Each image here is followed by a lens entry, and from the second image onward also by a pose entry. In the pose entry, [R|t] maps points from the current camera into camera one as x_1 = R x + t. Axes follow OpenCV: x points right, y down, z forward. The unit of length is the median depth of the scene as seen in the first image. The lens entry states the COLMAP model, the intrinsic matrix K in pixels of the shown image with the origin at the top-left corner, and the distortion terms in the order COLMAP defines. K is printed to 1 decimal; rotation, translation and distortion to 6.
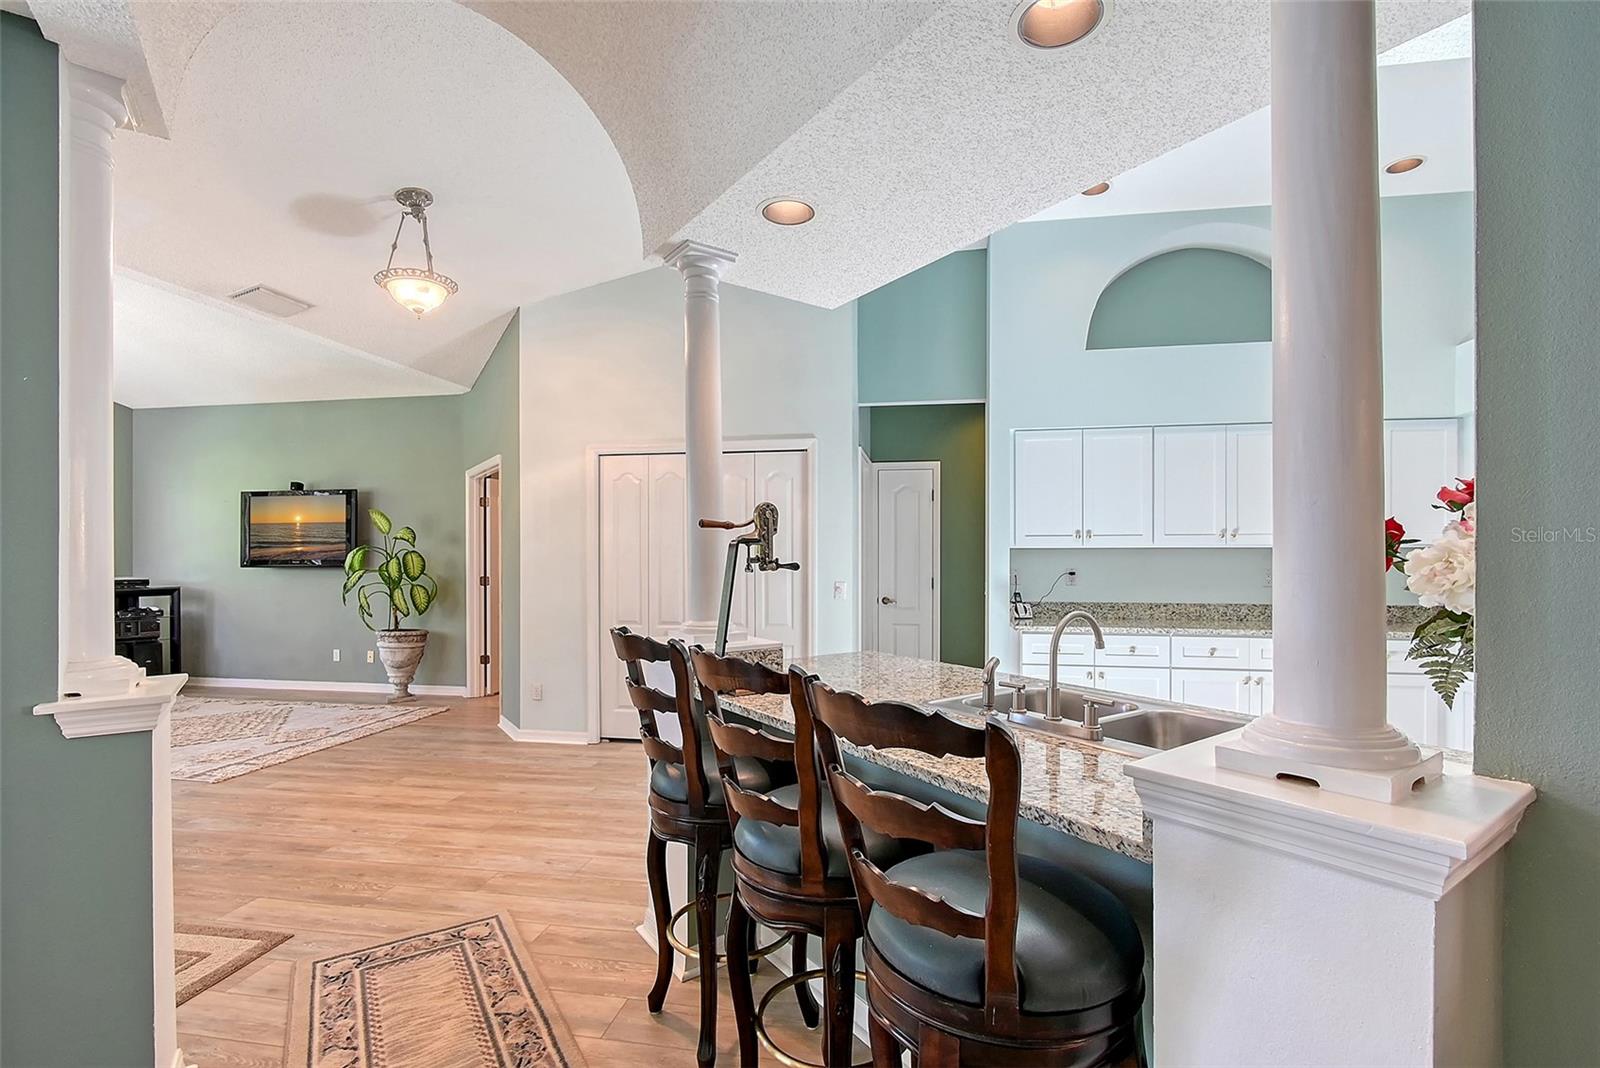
lens RADIAL K [[715.8, 0, 820.1], [0, 715.8, 561.1], [0, 0, 1]] dist [-0.001616, -0.000681]
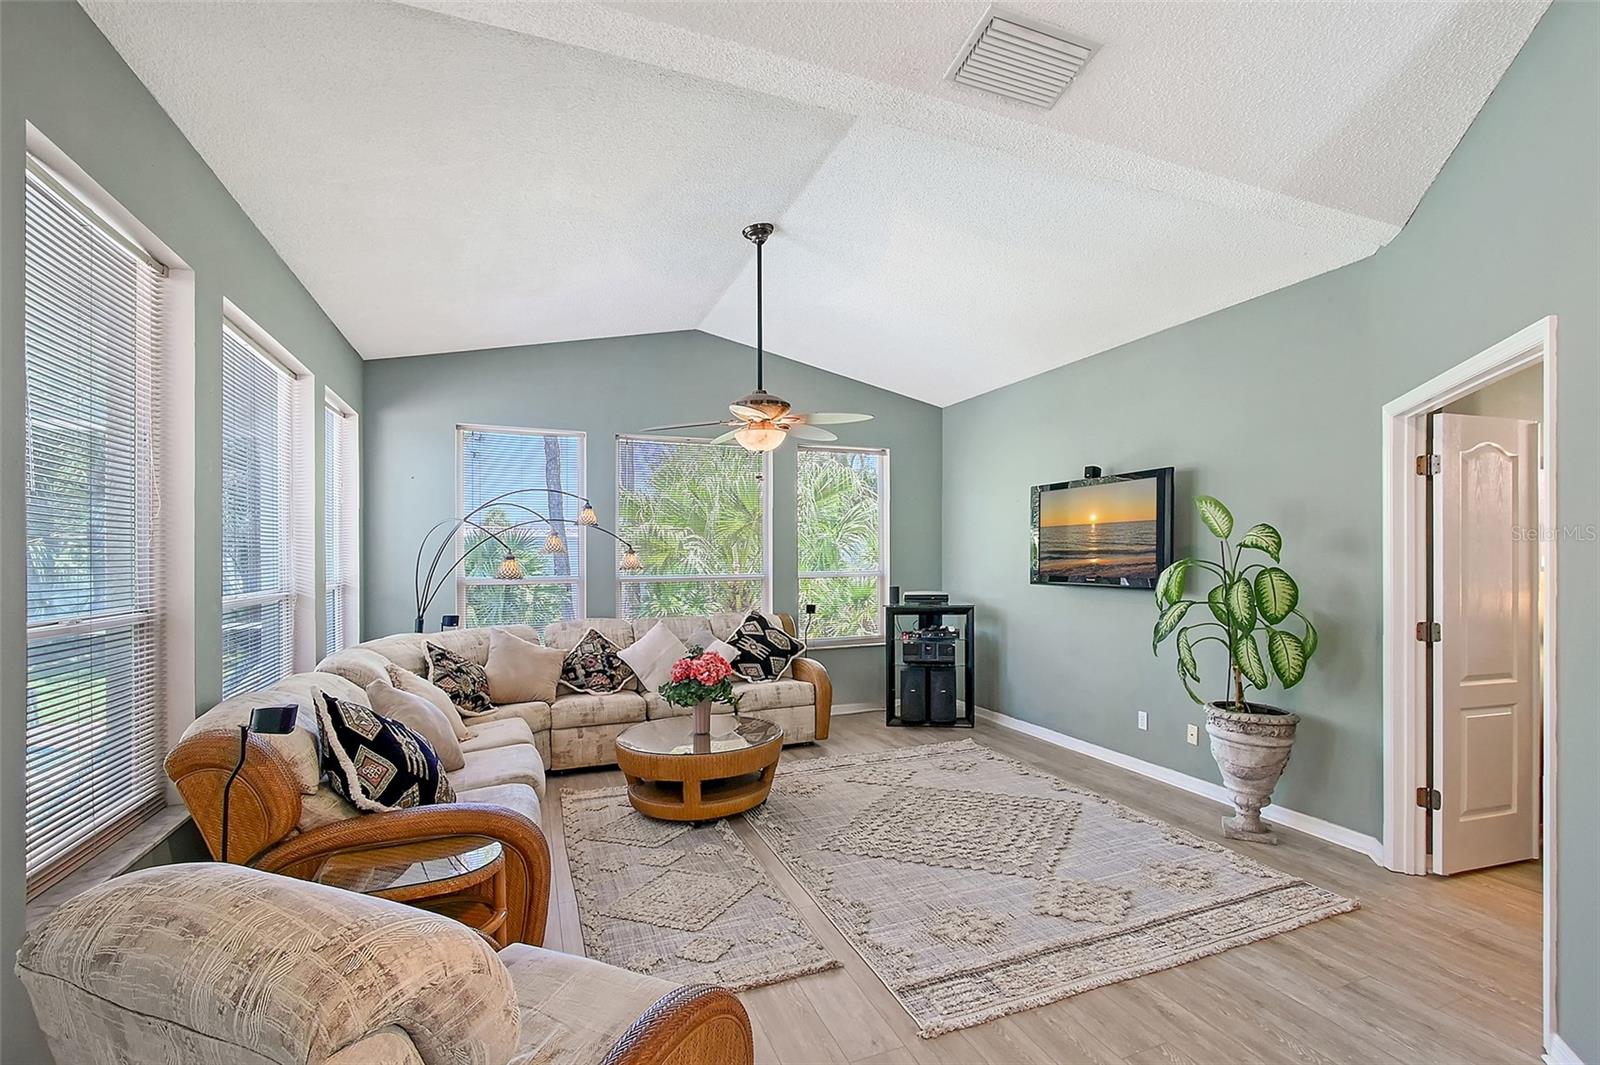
lens RADIAL K [[715.8, 0, 812.2], [0, 715.8, 558.5], [0, 0, 1]] dist [-0.001616, -0.000681]
pose [[0.516397, 0.002427, -0.856346, -0.280419], [-0.003168, 0.999995, 0.000923, -0.020206], [0.856344, 0.002236, 0.516402, 0.414824]]
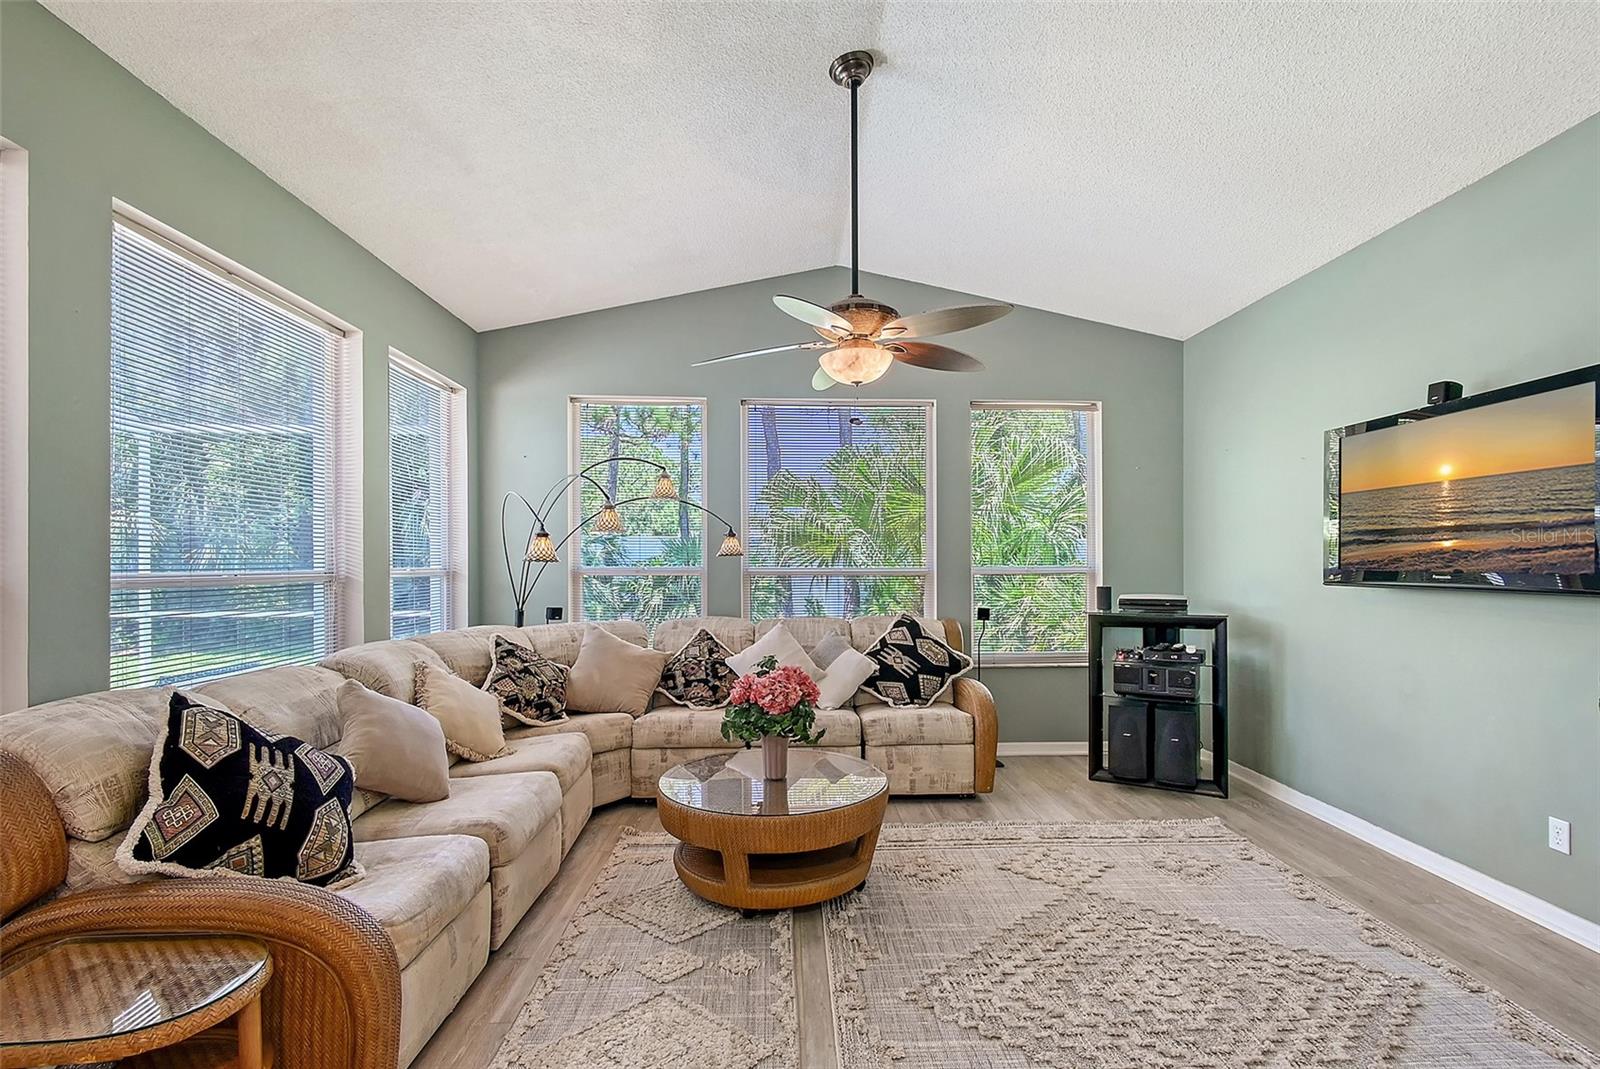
lens RADIAL K [[713.9, 0, 812.7], [0, 713.9, 552.4], [0, 0, 1]] dist [-0.001432, -0.002319]
pose [[0.193885, -0.010946, -0.980963, -0.415389], [-0.010710, 0.999855, -0.013273, -0.003727], [0.980966, 0.013080, 0.193740, 0.585905]]
